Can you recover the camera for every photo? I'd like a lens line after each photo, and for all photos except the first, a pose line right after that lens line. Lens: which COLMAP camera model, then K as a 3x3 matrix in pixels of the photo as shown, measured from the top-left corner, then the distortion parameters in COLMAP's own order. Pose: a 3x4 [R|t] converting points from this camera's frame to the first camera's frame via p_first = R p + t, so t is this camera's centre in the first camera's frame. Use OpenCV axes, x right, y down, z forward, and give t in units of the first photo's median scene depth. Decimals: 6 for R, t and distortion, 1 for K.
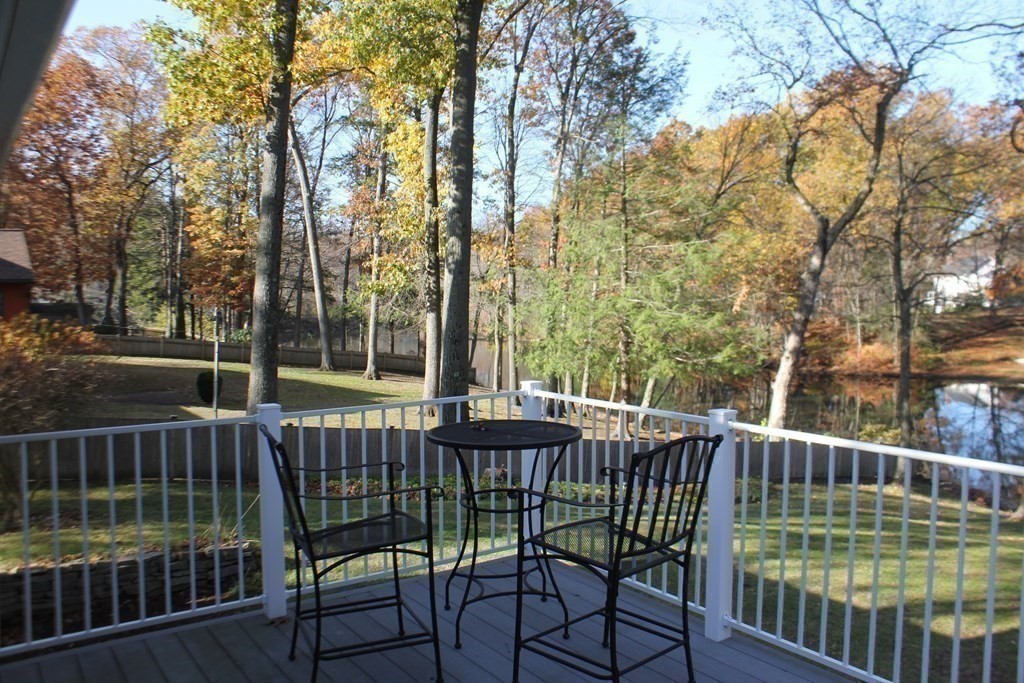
lens RADIAL K [[853.8, 0, 534.9], [0, 853.8, 328.9], [0, 0, 1]] dist [-0.170187, 0.147913]
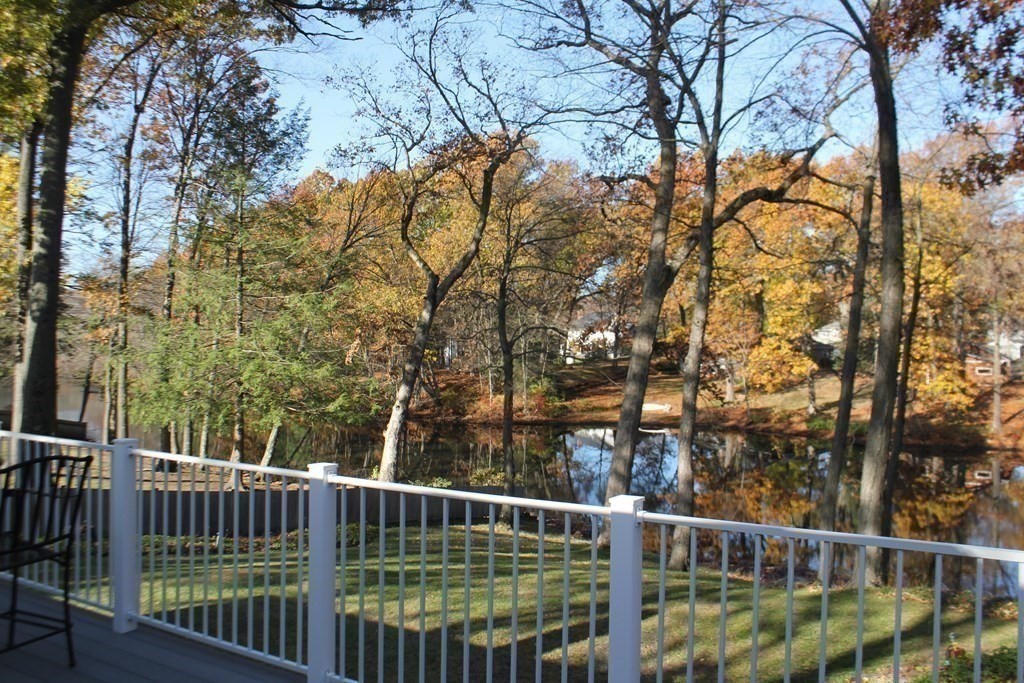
lens RADIAL K [[853.8, 0, 534.9], [0, 853.8, 328.9], [0, 0, 1]] dist [-0.170187, 0.147913]
pose [[0.915422, 0.016033, 0.402177, 0.026602], [0.008291, 0.998243, -0.058667, 0.000919], [-0.402411, 0.057039, 0.913681, -0.032246]]
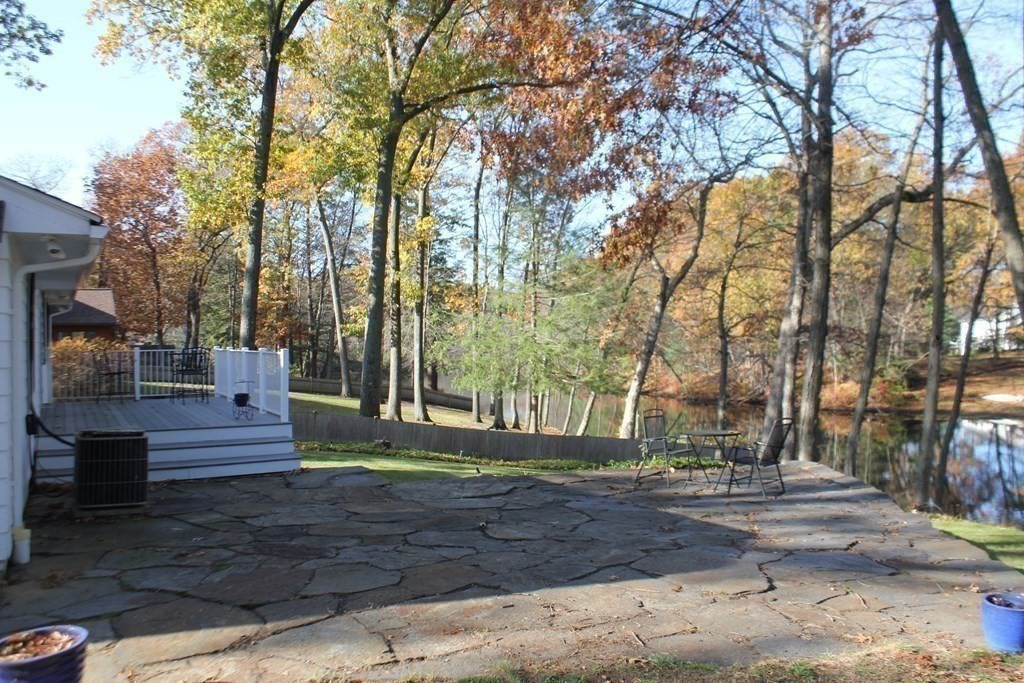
lens RADIAL K [[853.8, 0, 534.9], [0, 853.8, 328.9], [0, 0, 1]] dist [-0.170187, 0.147913]
pose [[0.994848, -0.003084, -0.101327, 0.251452], [-0.002602, 0.998431, -0.055941, 0.026653], [0.101340, 0.055916, 0.993279, -0.349236]]
